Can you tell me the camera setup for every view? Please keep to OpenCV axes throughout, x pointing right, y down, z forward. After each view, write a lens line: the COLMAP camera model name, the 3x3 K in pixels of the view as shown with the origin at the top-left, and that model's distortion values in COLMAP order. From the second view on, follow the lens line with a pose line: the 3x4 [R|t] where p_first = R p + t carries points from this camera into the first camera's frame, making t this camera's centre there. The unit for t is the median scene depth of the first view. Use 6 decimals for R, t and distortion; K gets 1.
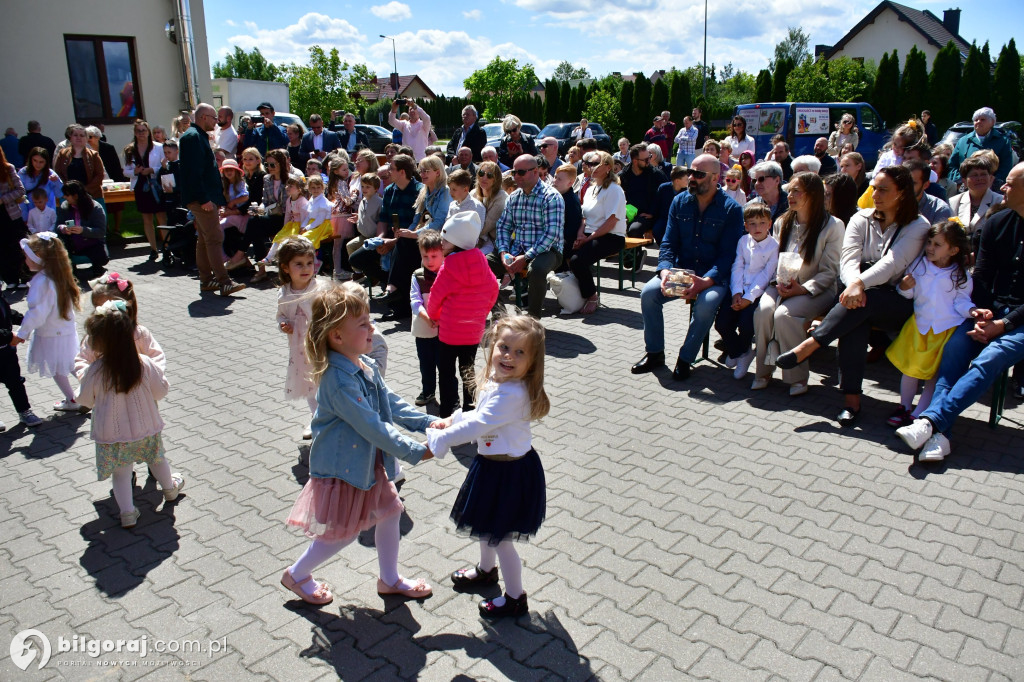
lens RADIAL K [[784.5, 0, 512.0], [0, 784.5, 341.0], [0, 0, 1]] dist [-0.040923, -0.020291]
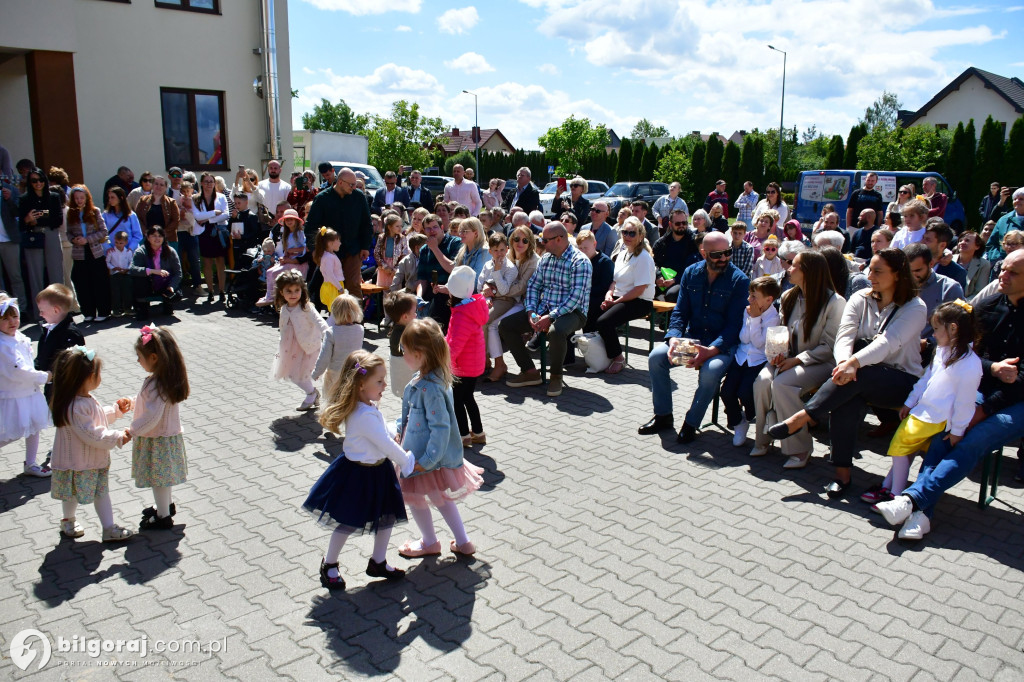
lens RADIAL K [[784.5, 0, 512.0], [0, 784.5, 341.0], [0, 0, 1]] dist [-0.040923, -0.020291]
pose [[0.994626, 0.049736, -0.090809, 0.081355], [-0.055463, 0.996554, -0.061673, -0.009207], [0.087429, 0.066378, 0.993957, -0.064997]]
